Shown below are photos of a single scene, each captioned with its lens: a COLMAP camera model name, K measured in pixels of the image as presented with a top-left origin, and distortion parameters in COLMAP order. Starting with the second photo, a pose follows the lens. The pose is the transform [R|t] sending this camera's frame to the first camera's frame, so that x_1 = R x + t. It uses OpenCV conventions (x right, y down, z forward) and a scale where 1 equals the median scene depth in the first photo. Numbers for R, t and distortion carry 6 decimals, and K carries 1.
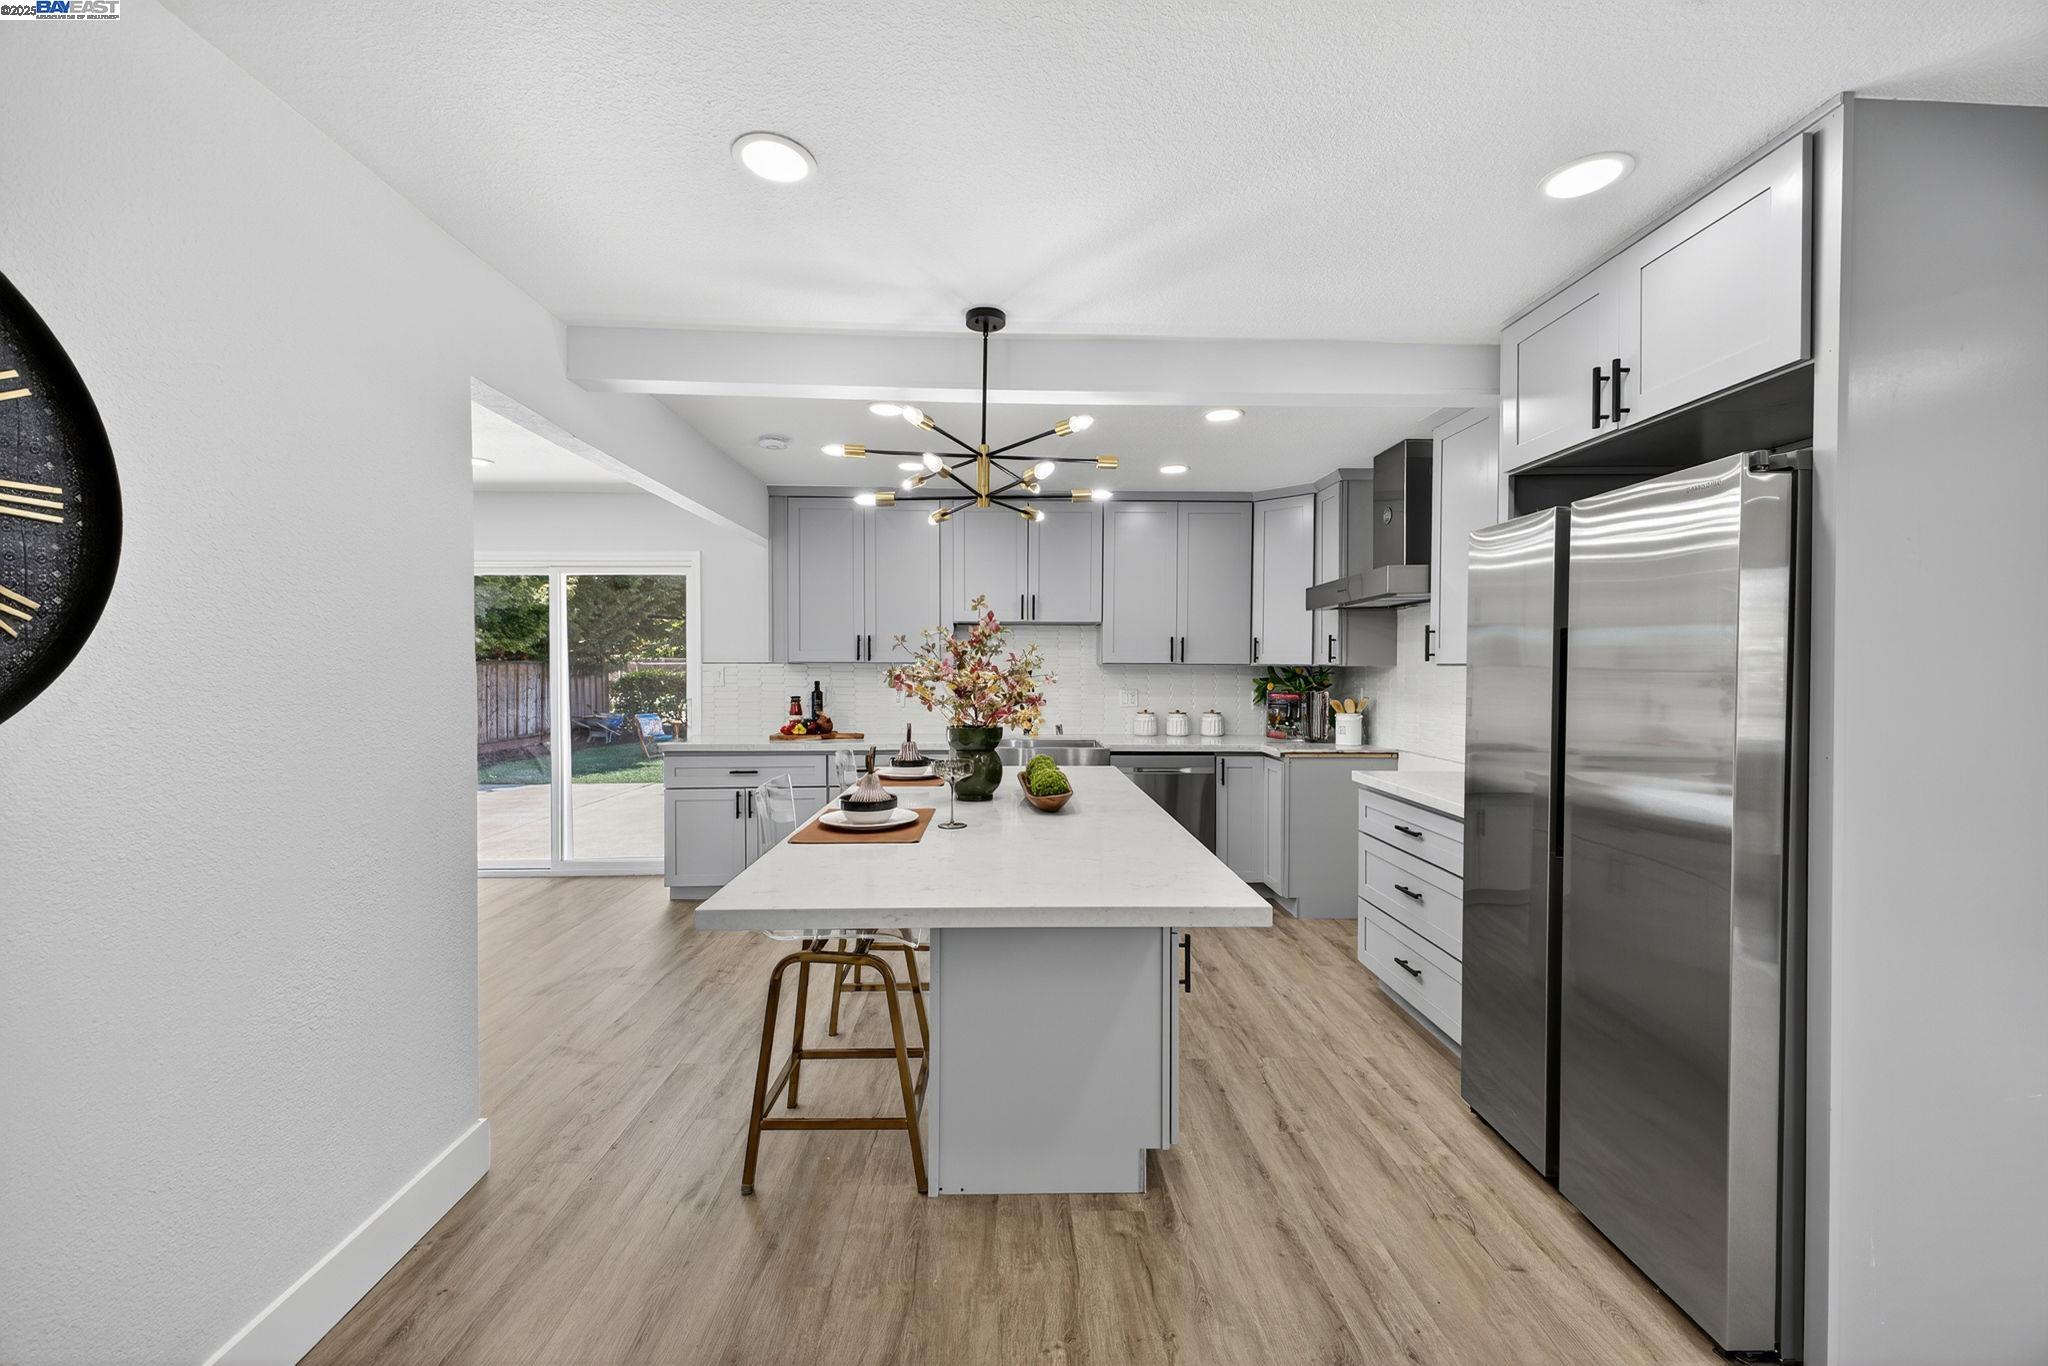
lens RADIAL K [[800.4, 0, 1030.4], [0, 800.4, 683.0], [0, 0, 1]] dist [0.015869, -0.004037]
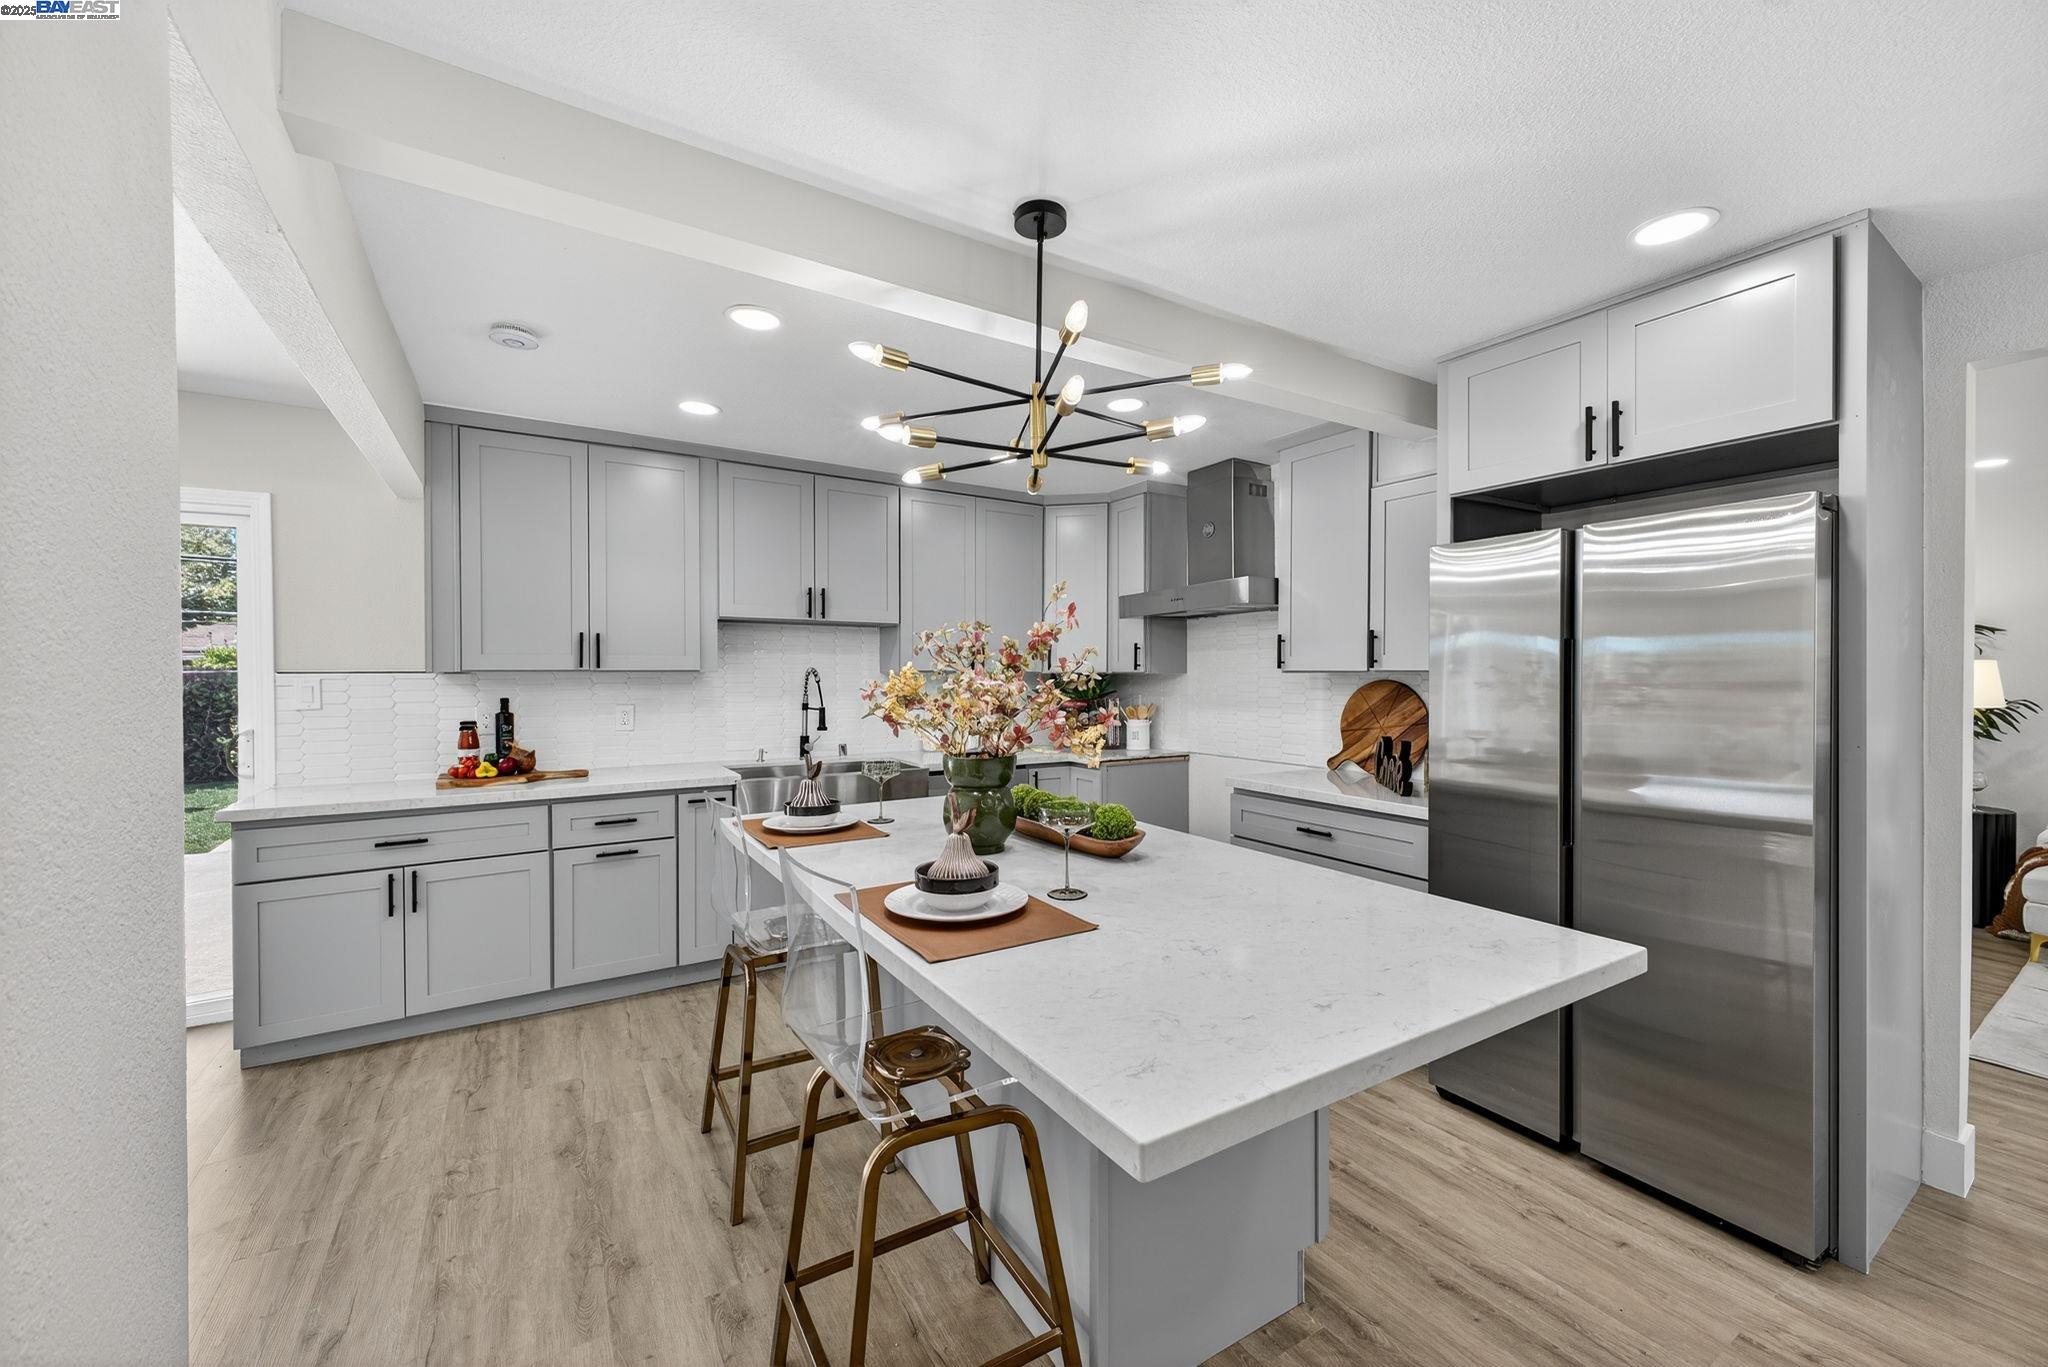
lens RADIAL K [[800.4, 0, 1031.3], [0, 800.4, 679.4], [0, 0, 1]] dist [0.015869, -0.004037]
pose [[0.867925, -0.007287, 0.496641, -0.250571], [0.014966, 0.999822, -0.011486, -0.004395], [-0.496469, 0.017402, 0.867880, 0.194519]]
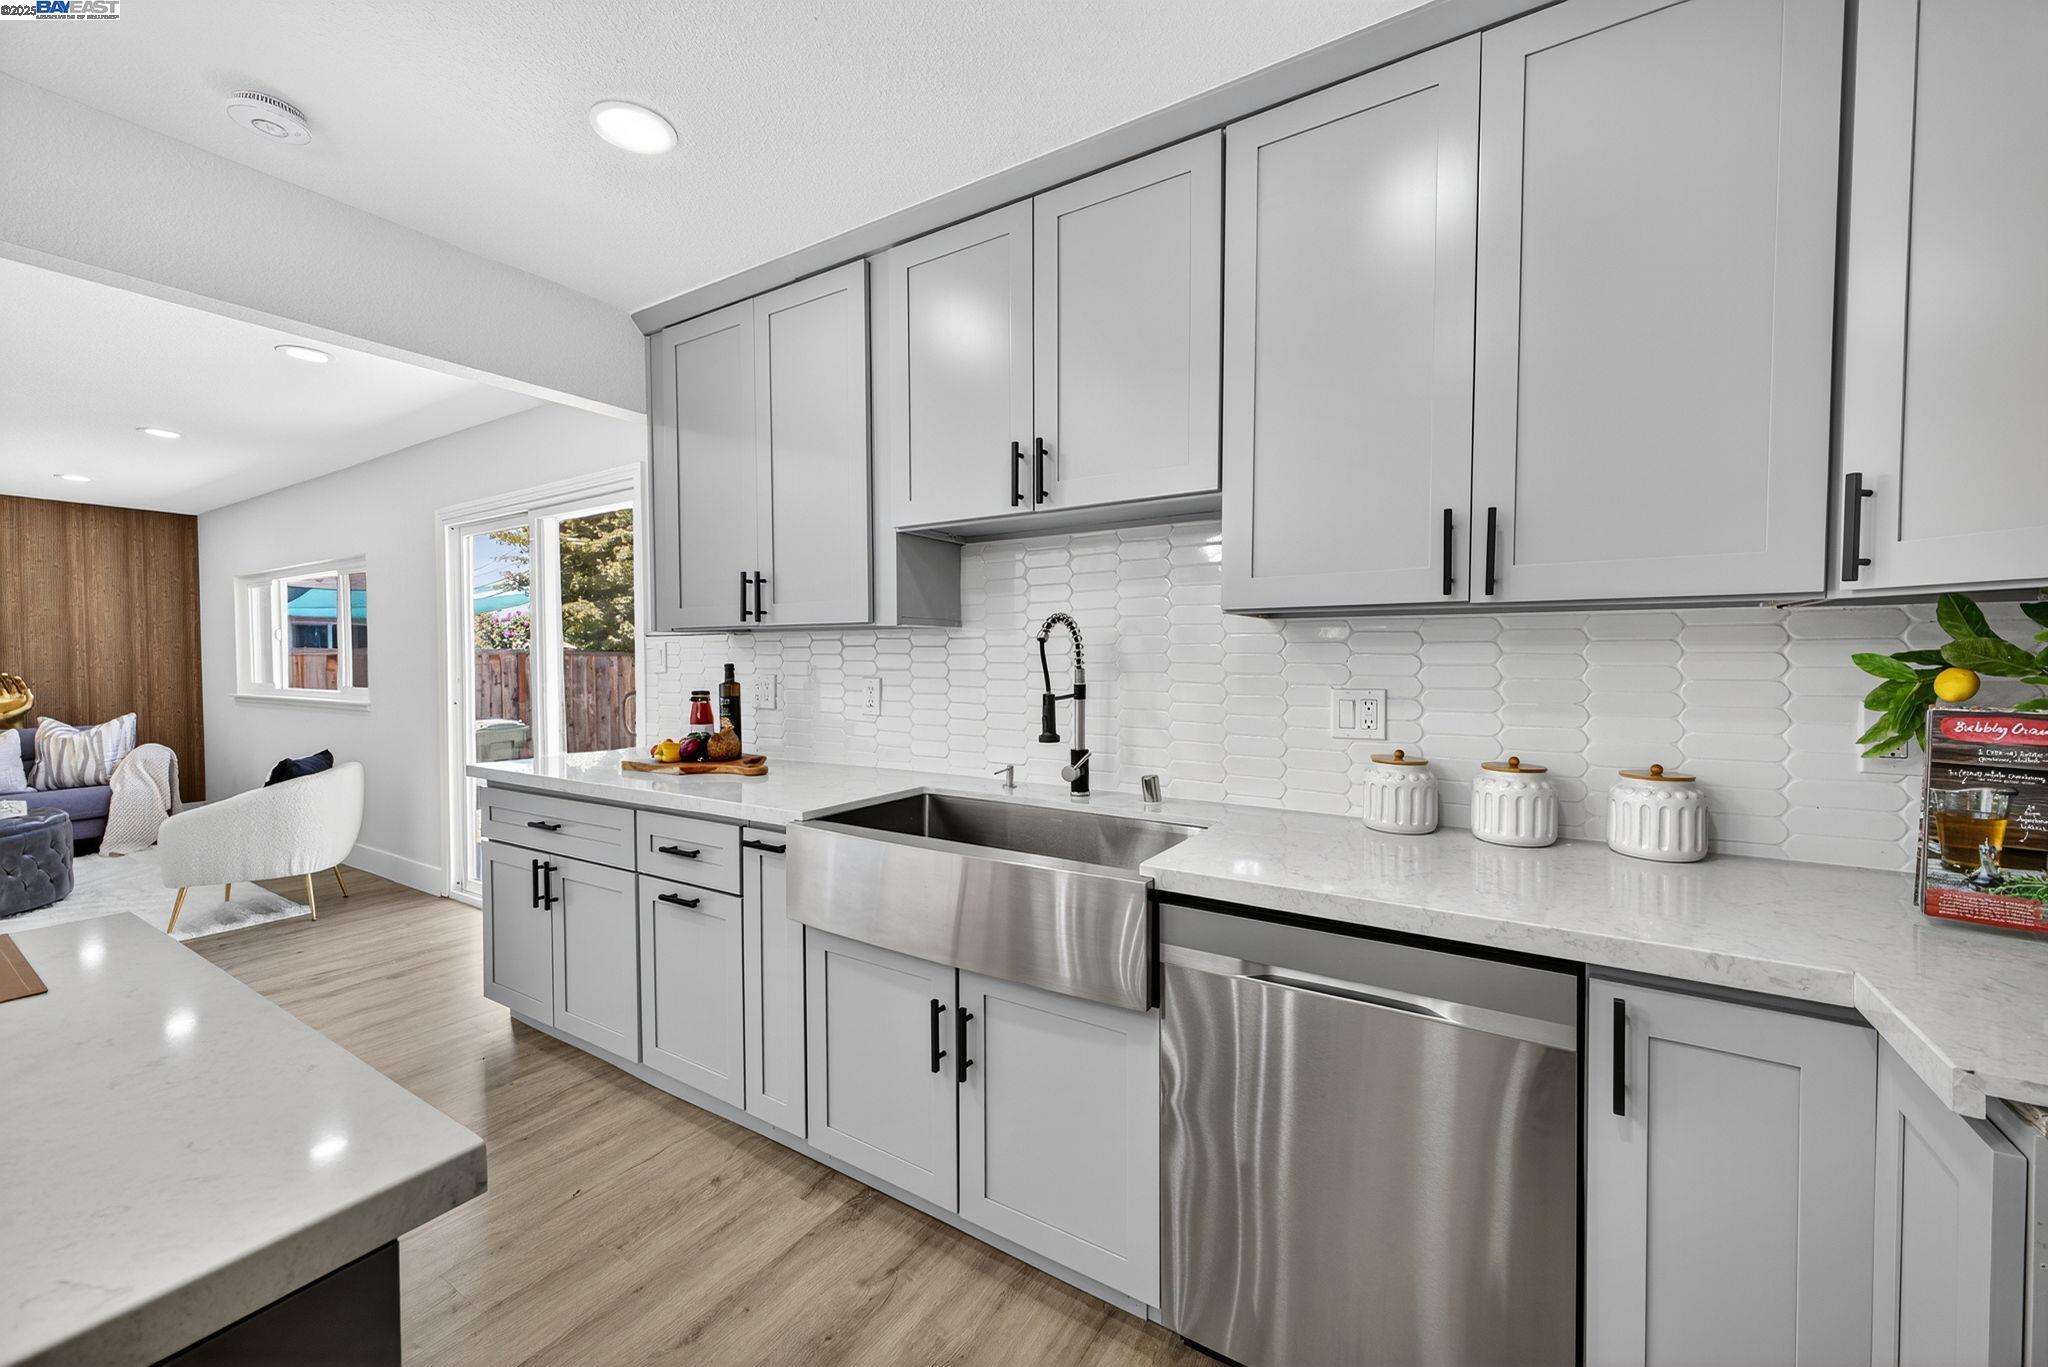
lens RADIAL K [[800.4, 0, 1021.6], [0, 800.4, 682.6], [0, 0, 1]] dist [0.015869, -0.004037]
pose [[0.826645, 0.012209, -0.562591, 0.242191], [-0.007982, 0.999918, 0.009972, 0.003663], [0.562667, -0.003752, 0.826675, 0.759791]]
